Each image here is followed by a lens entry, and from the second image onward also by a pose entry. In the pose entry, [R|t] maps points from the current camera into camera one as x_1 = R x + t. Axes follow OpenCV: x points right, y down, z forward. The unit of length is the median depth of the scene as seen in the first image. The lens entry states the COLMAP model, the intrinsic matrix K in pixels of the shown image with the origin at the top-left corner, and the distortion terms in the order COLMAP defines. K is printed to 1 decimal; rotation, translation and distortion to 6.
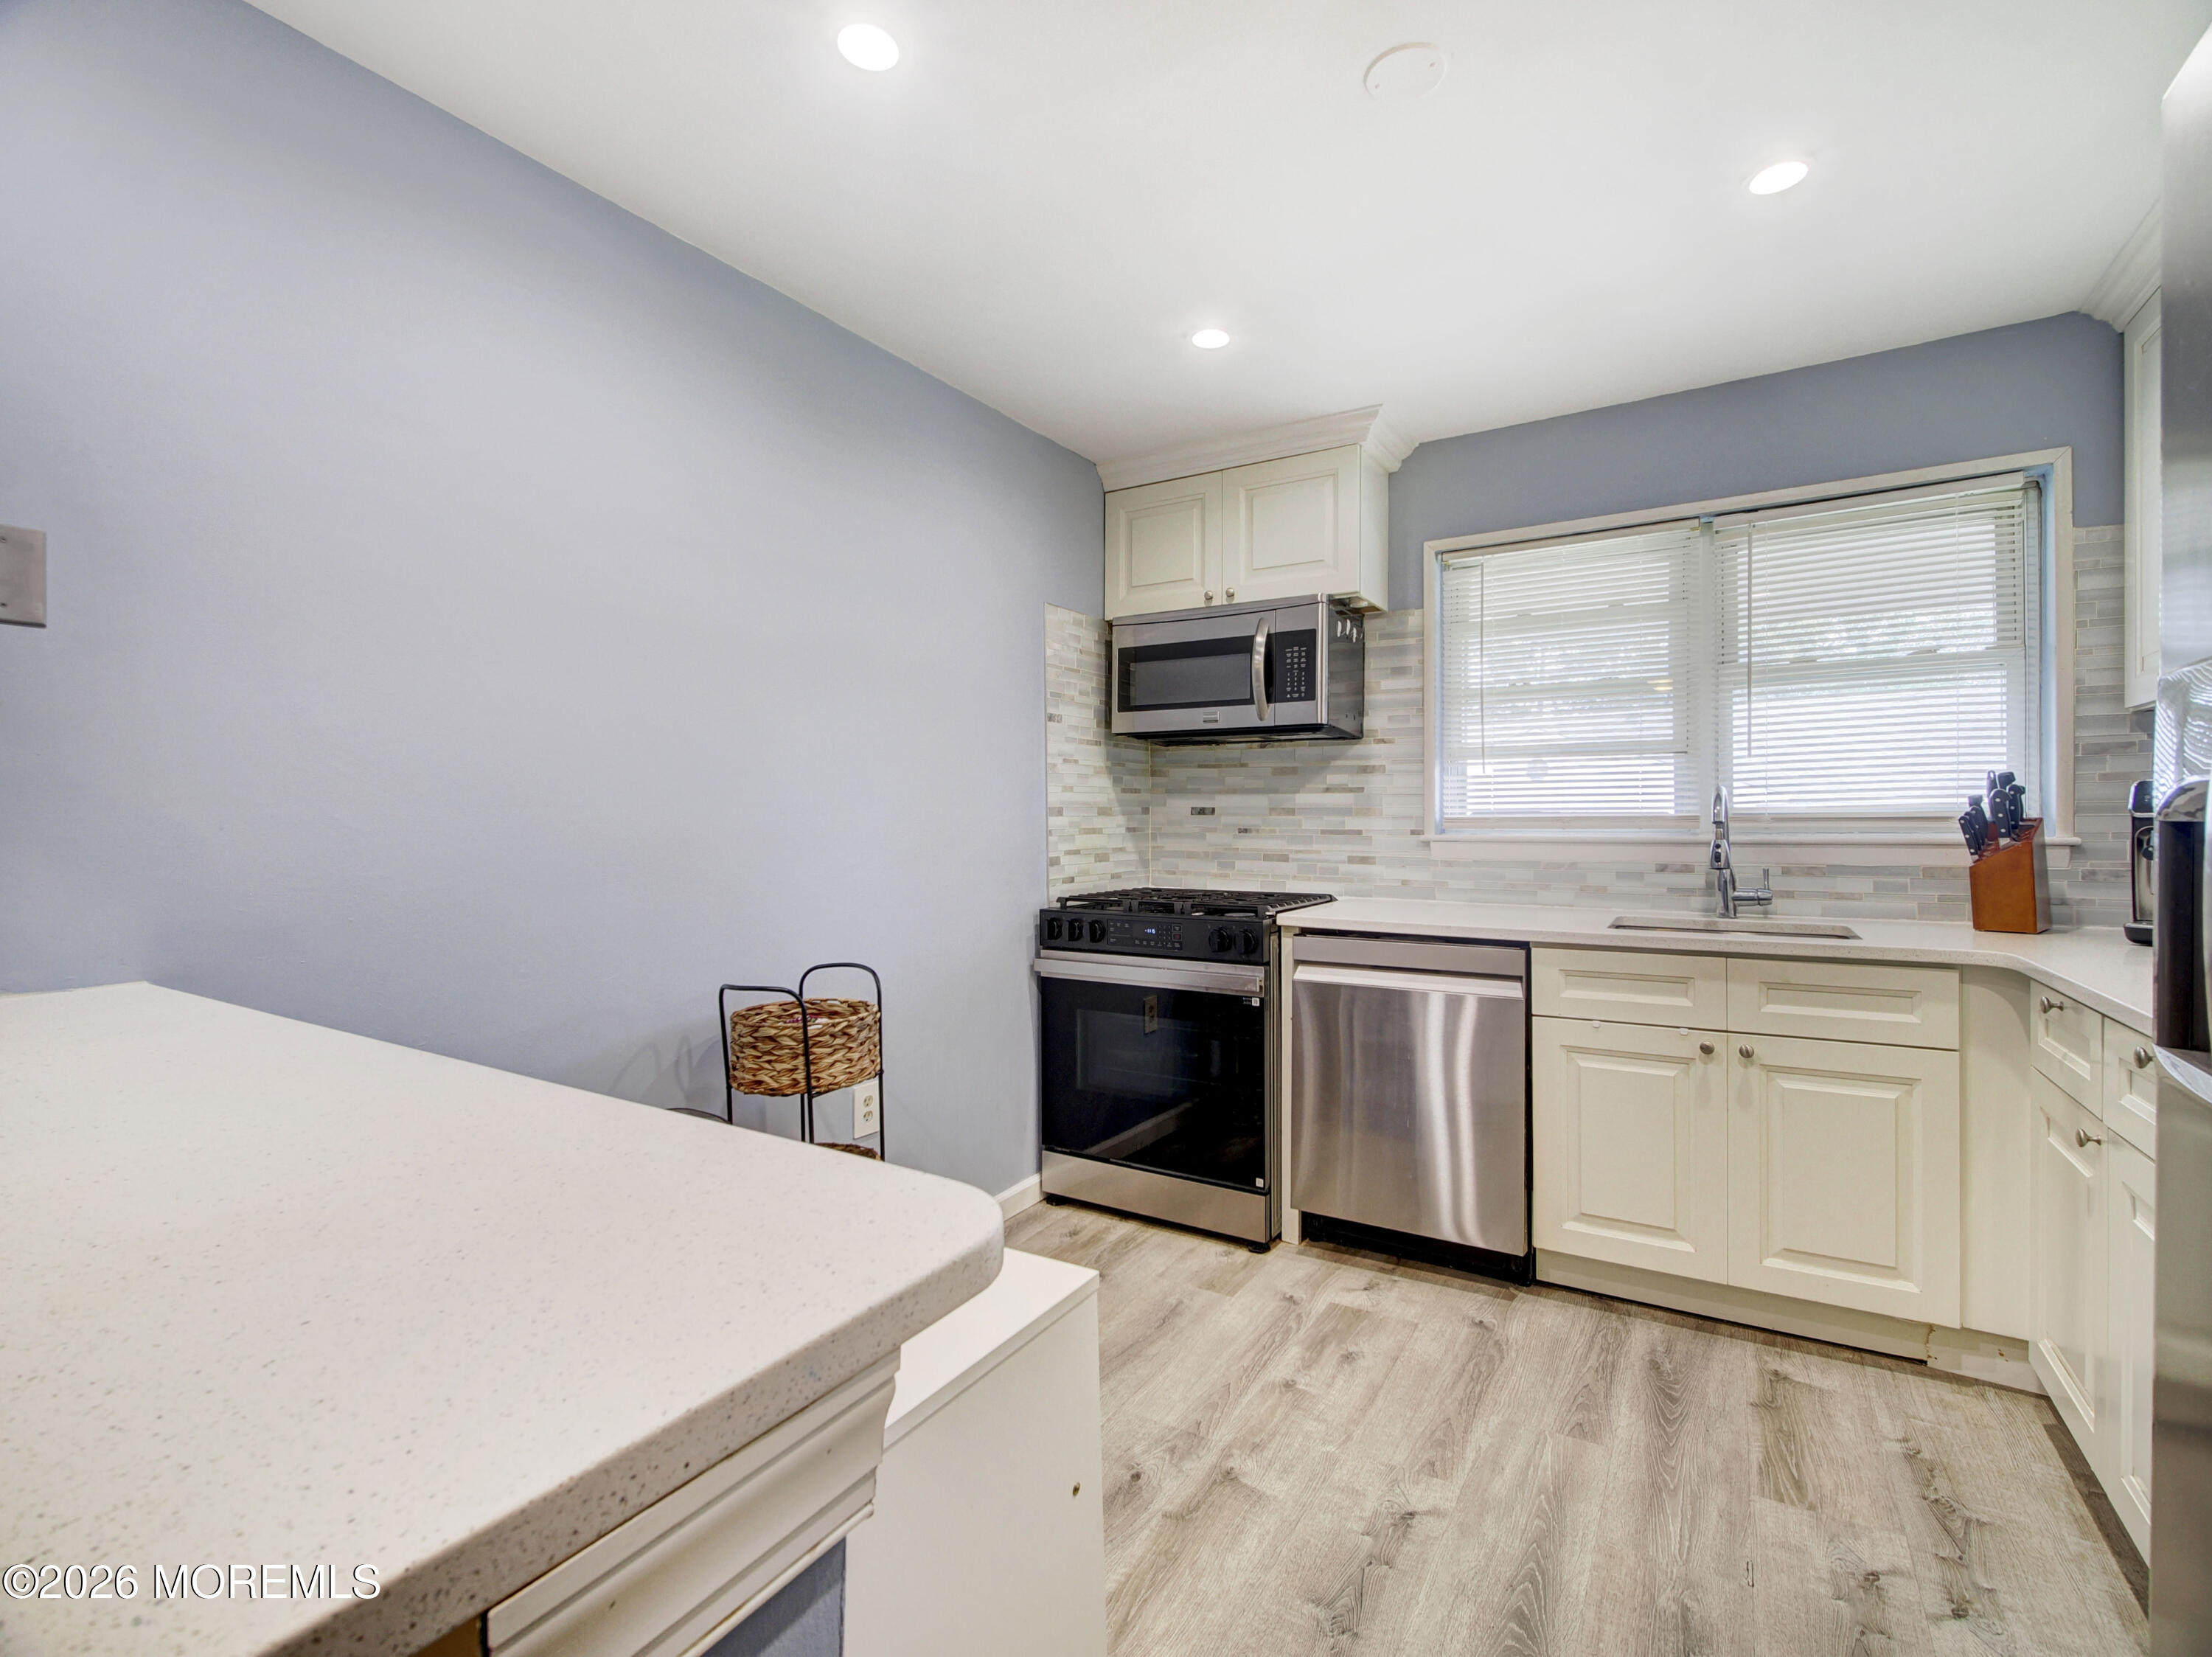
lens RADIAL K [[1014.0, 0, 1101.0], [0, 1014.0, 820.5], [0, 0, 1]] dist [-0.000014, -0.008111]
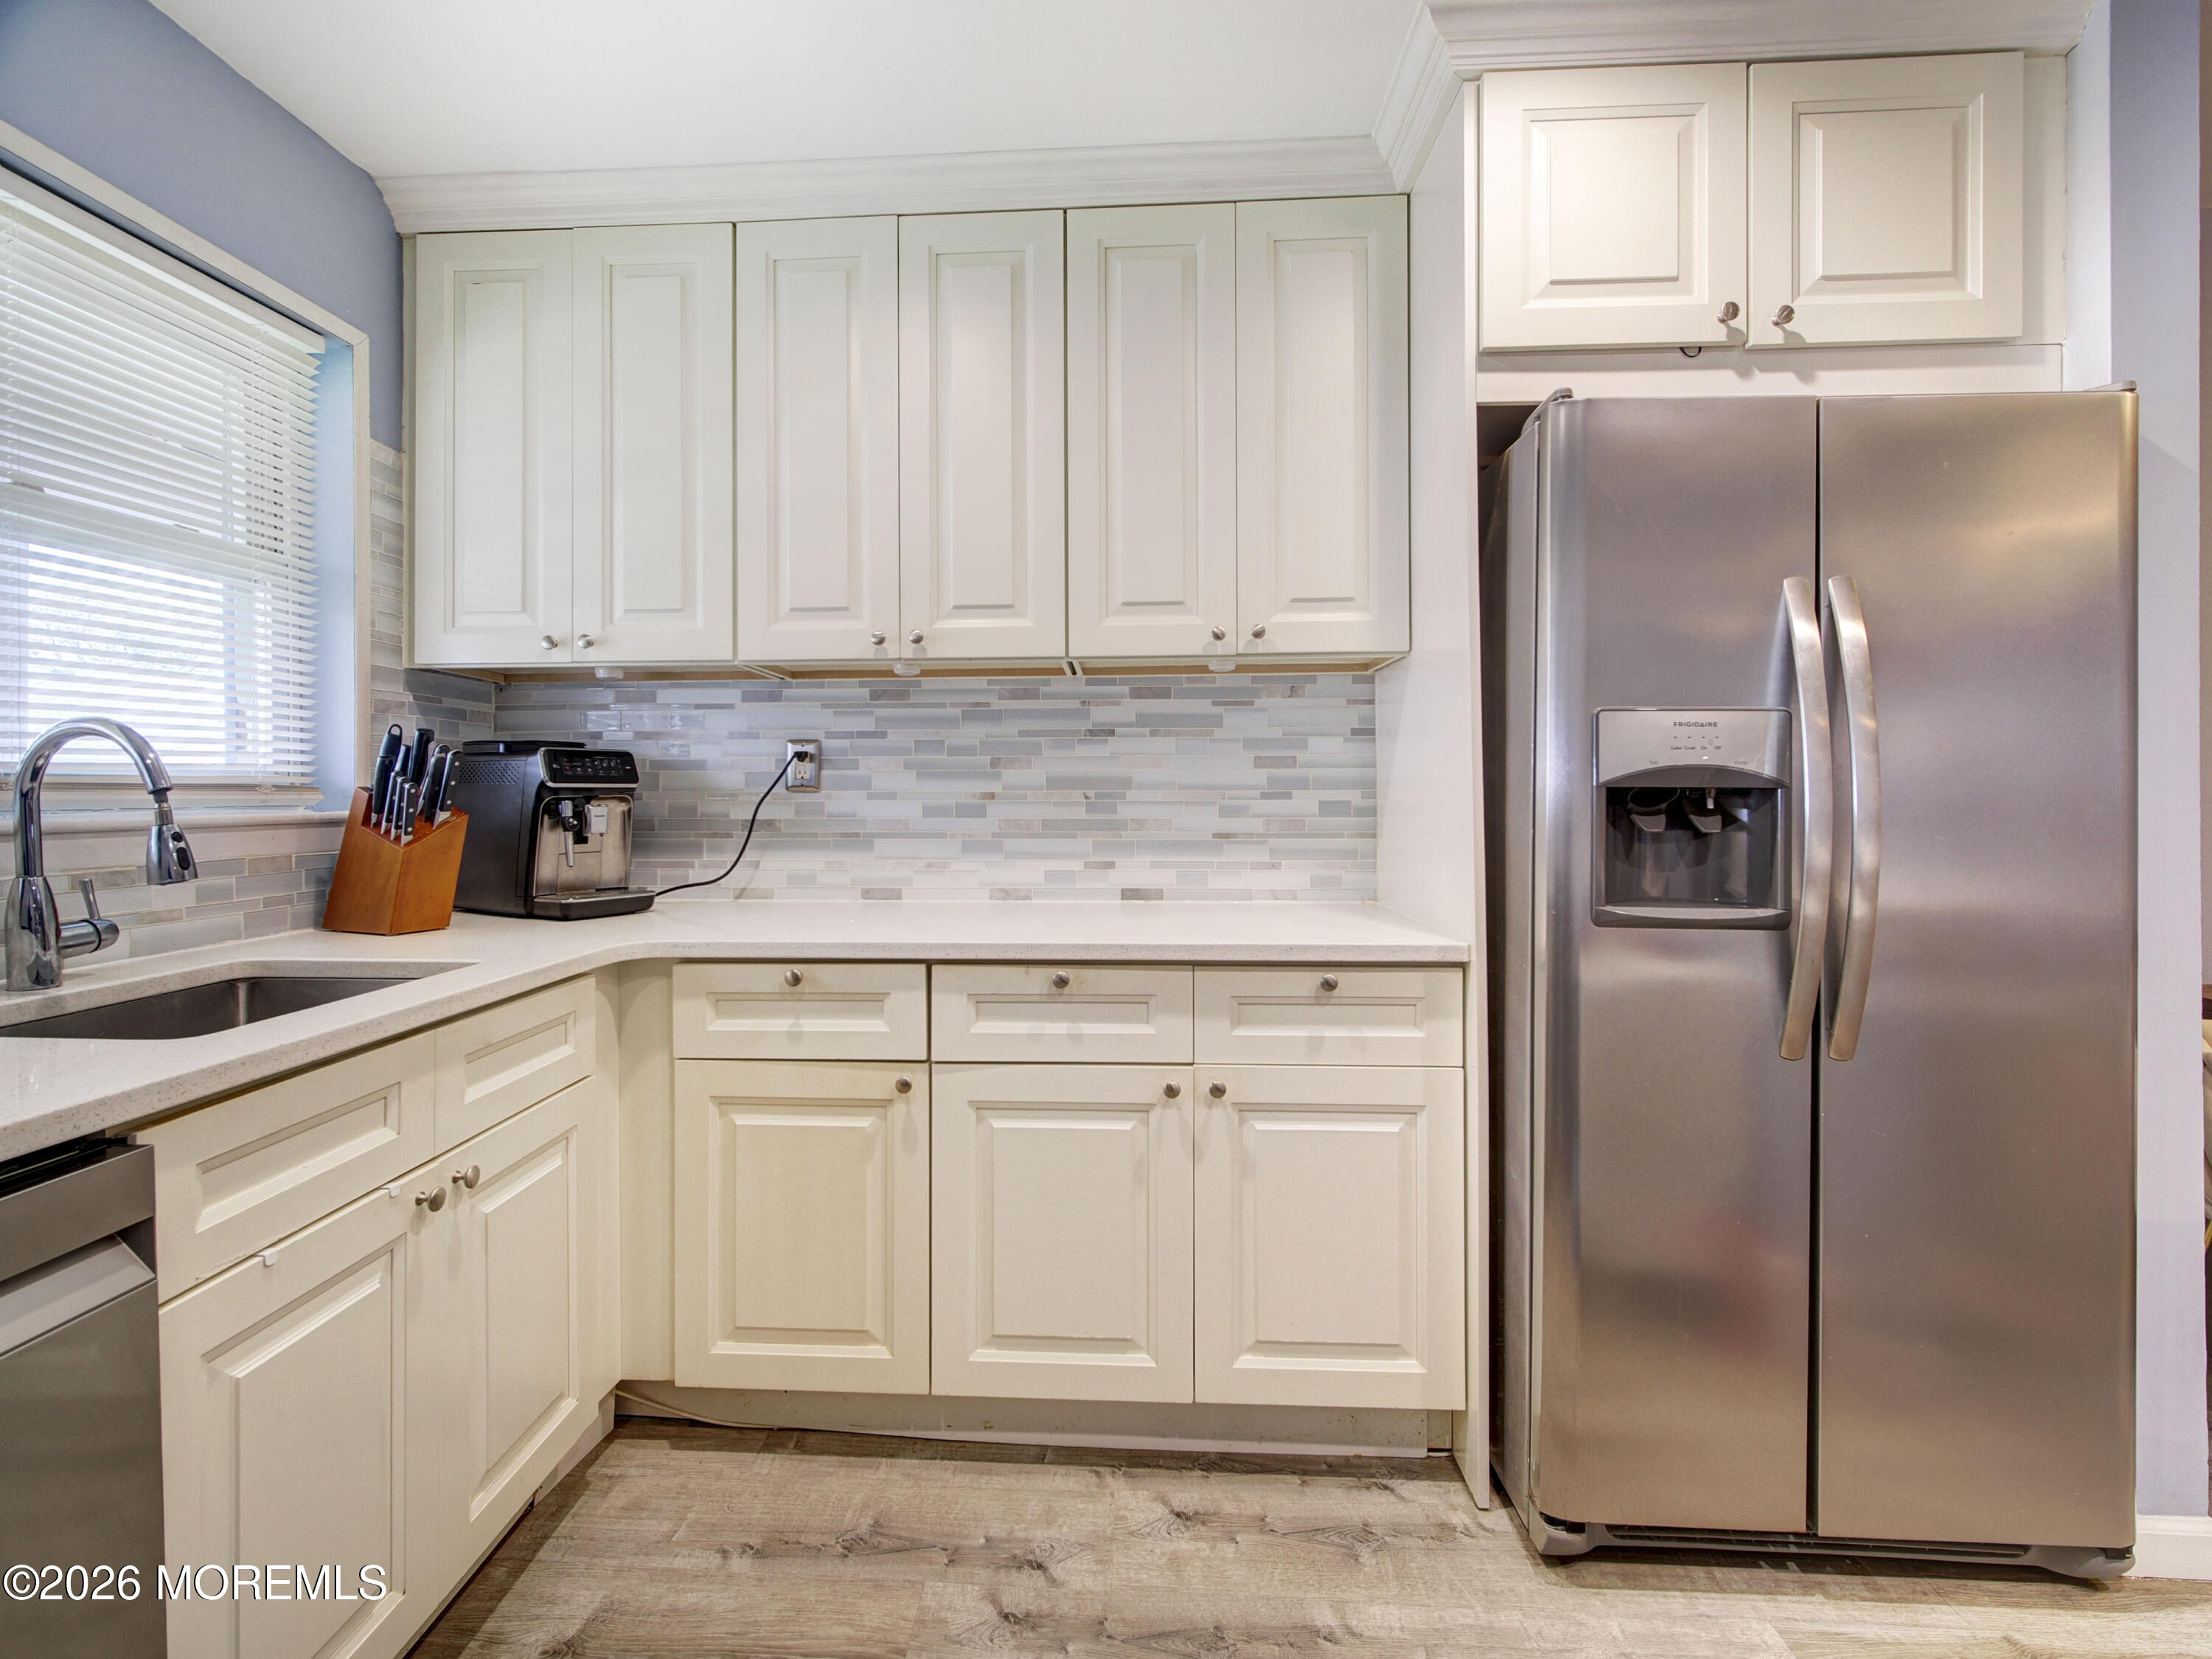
lens RADIAL K [[1031.4, 0, 1098.3], [0, 1031.4, 787.7], [0, 0, 1]] dist [-0.001098, -0.000051]
pose [[-0.473298, 0.007056, 0.880874, -0.053736], [0.000373, 0.999969, -0.007809, 0.003883], [-0.880902, -0.003368, -0.473287, 0.749448]]
